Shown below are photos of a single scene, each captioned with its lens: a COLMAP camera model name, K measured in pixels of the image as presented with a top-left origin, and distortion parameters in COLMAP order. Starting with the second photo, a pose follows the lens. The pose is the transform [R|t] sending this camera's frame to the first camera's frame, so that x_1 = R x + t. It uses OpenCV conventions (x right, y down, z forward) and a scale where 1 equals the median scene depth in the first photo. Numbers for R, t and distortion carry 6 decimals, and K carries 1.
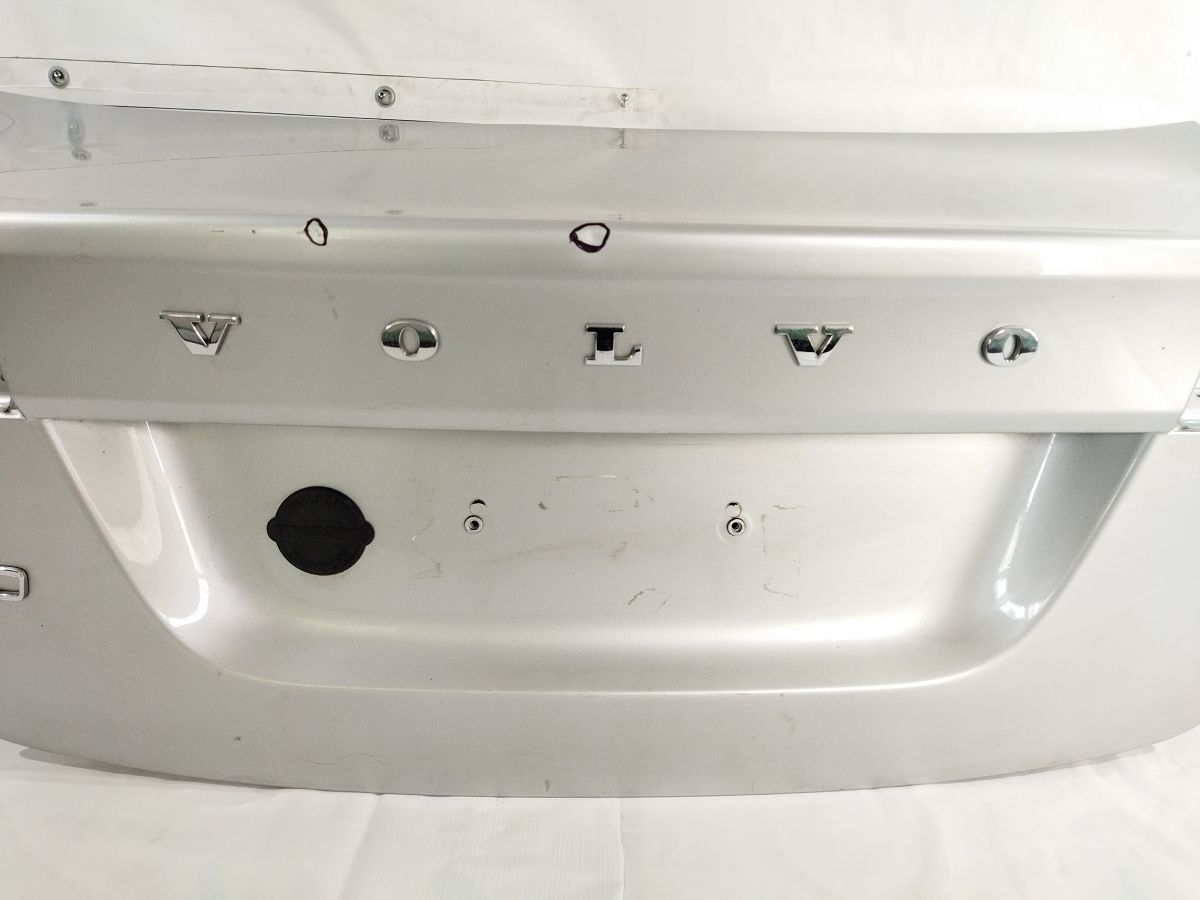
lens RADIAL K [[900.0, 0, 601.8], [0, 900.0, 439.3], [0, 0, 1]] dist [0.097326, -0.147265]
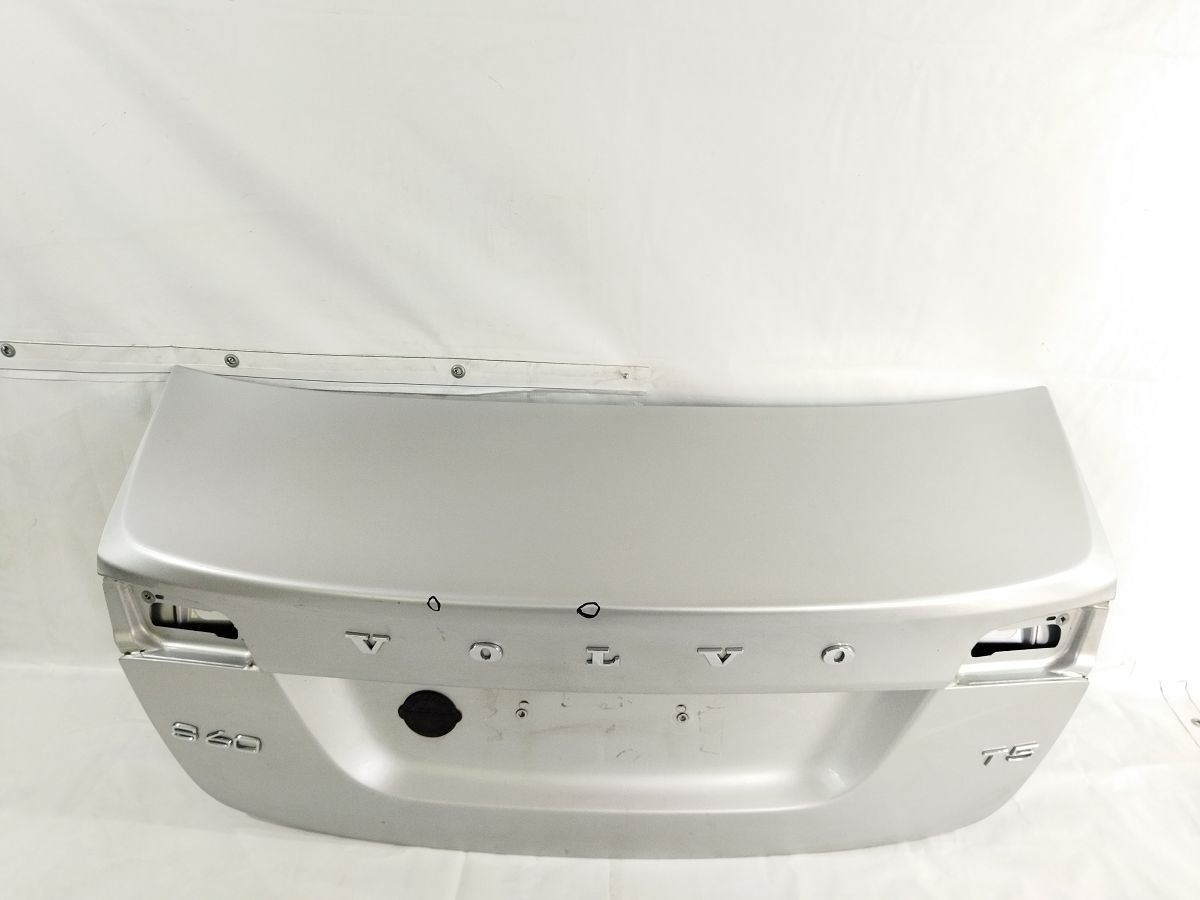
lens RADIAL K [[900.0, 0, 601.8], [0, 900.0, 439.3], [0, 0, 1]] dist [0.097326, -0.147265]
pose [[0.998921, 0.017743, -0.042907, 0.061617], [-0.009869, 0.984125, 0.177202, -0.648788], [0.045370, -0.176588, 0.983239, -0.495133]]
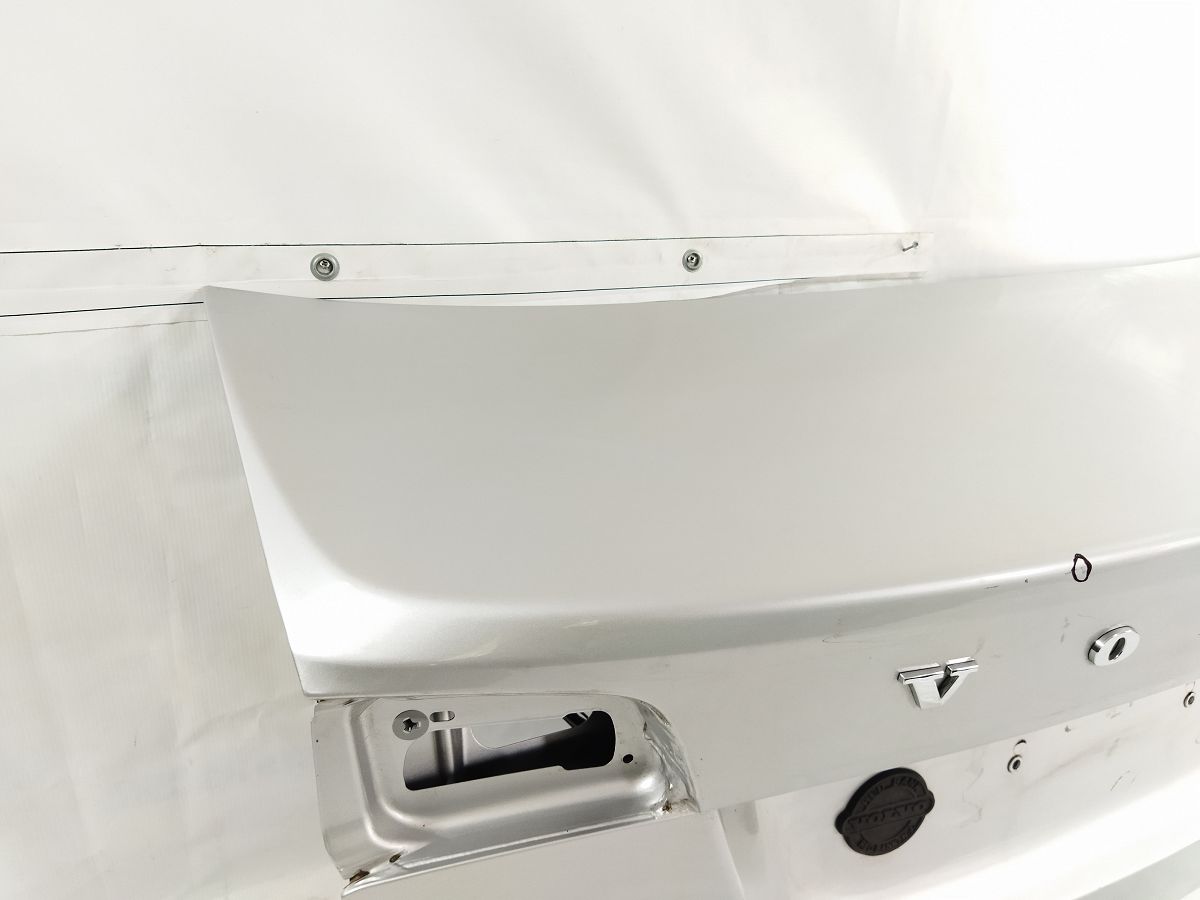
lens RADIAL K [[906.7, 0, 604.3], [0, 906.7, 436.9], [0, 0, 1]] dist [0.096633, -0.170980]
pose [[0.923678, -0.132453, 0.359547, -0.814486], [0.098469, 0.988893, 0.111330, -0.387595], [-0.370300, -0.067429, 0.926462, 0.247829]]
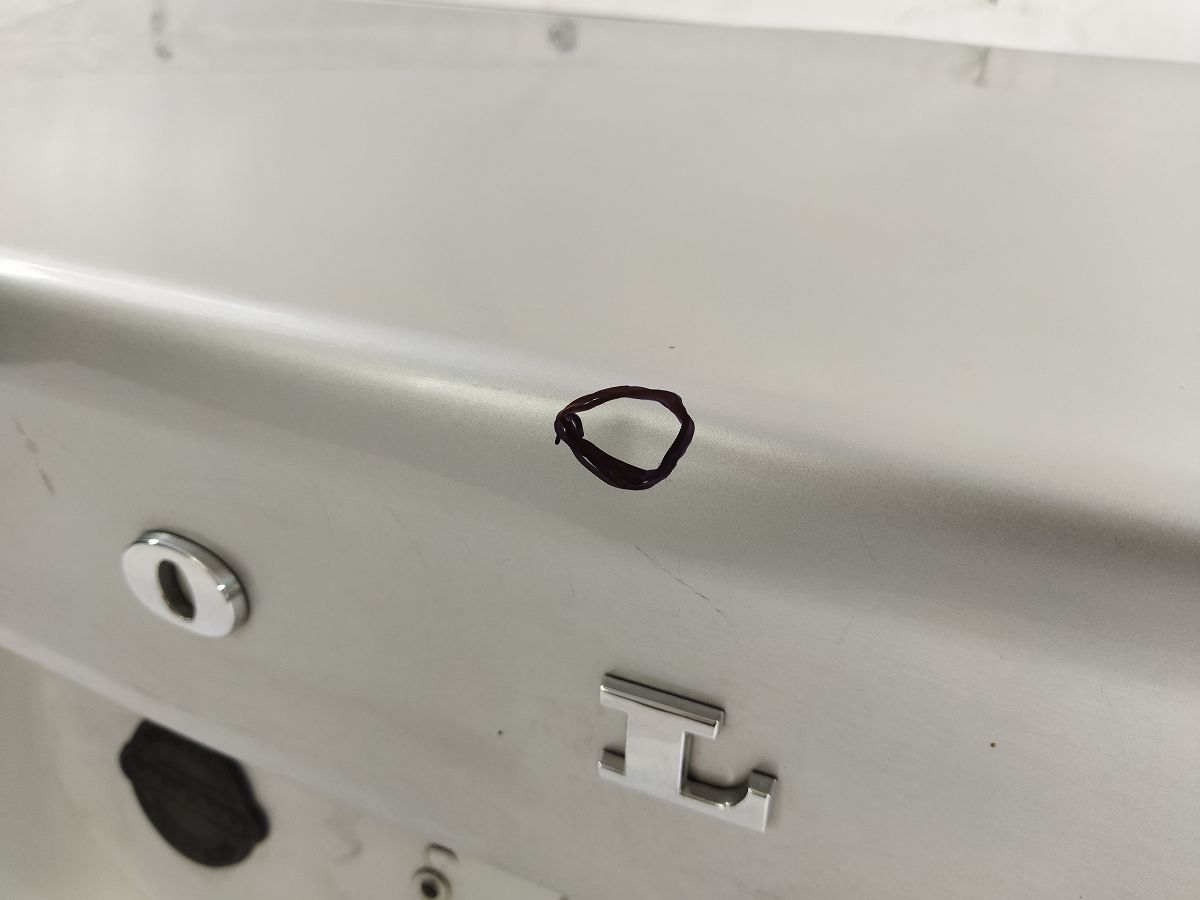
lens RADIAL K [[931.0, 0, 600.0], [0, 931.0, 450.0], [0, 0, 1]] dist [0.090835, -0.193933]
pose [[0.917746, 0.192712, -0.347282, 0.062437], [-0.161173, 0.979868, 0.117820, -0.190975], [0.362996, -0.052156, 0.930330, 0.547924]]
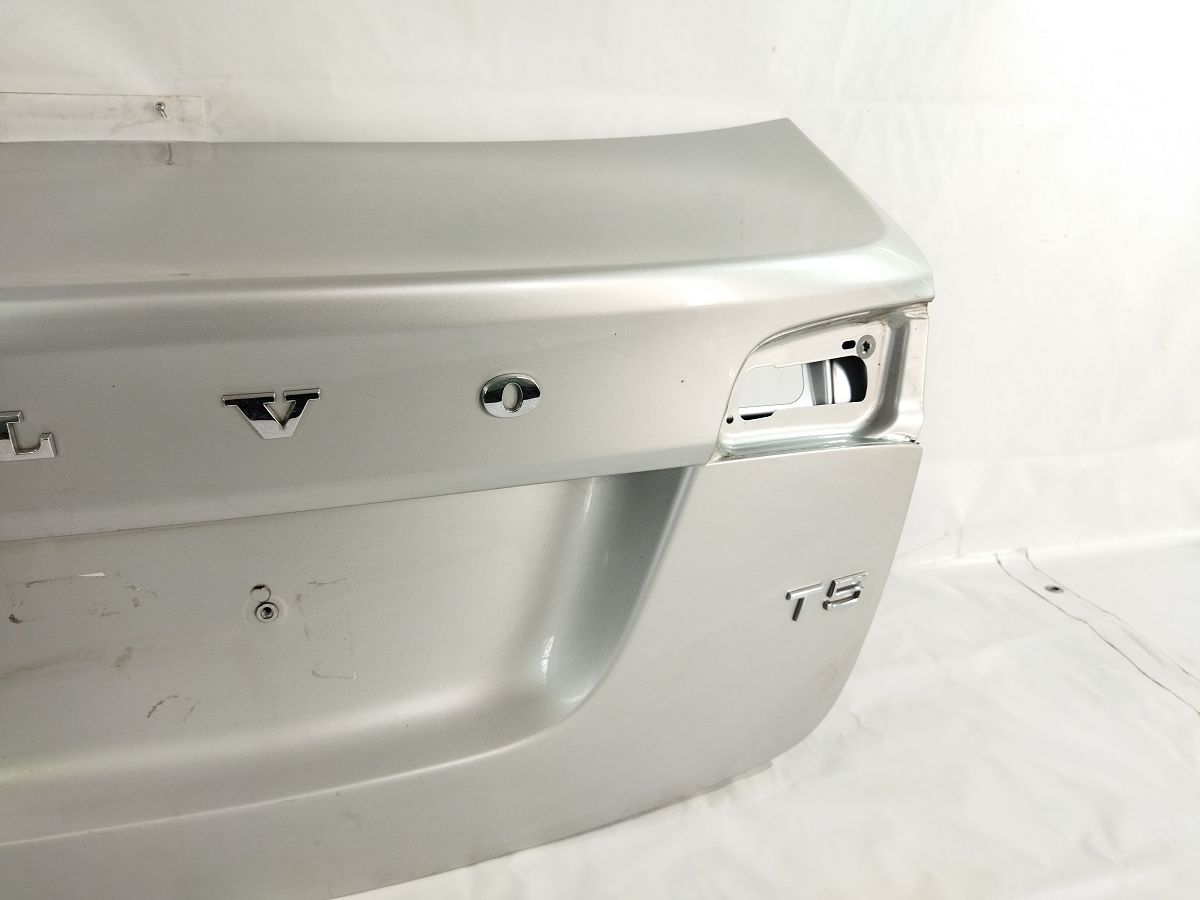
lens RADIAL K [[906.7, 0, 604.3], [0, 906.7, 436.9], [0, 0, 1]] dist [0.096633, -0.170980]
pose [[0.976880, -0.091649, 0.193147, 0.294980], [0.087420, 0.995710, 0.030321, -0.065454], [-0.195097, -0.012735, 0.980701, 0.072687]]
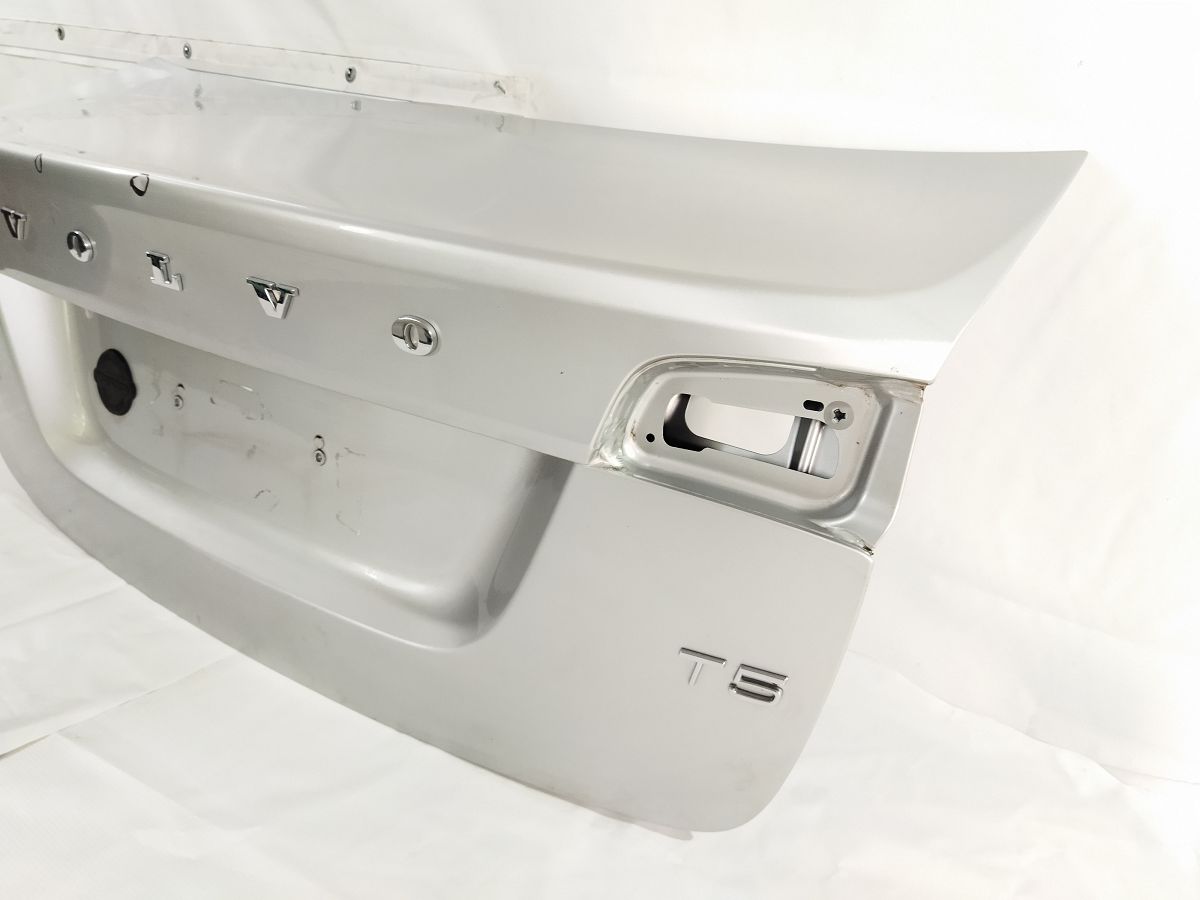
lens RADIAL K [[919.8, 0, 593.8], [0, 919.8, 433.8], [0, 0, 1]] dist [0.062175, -0.109003]
pose [[0.818393, 0.243863, -0.520350, 0.989204], [-0.238961, 0.967909, 0.077780, -0.101964], [0.522619, 0.060689, 0.850404, 0.169687]]
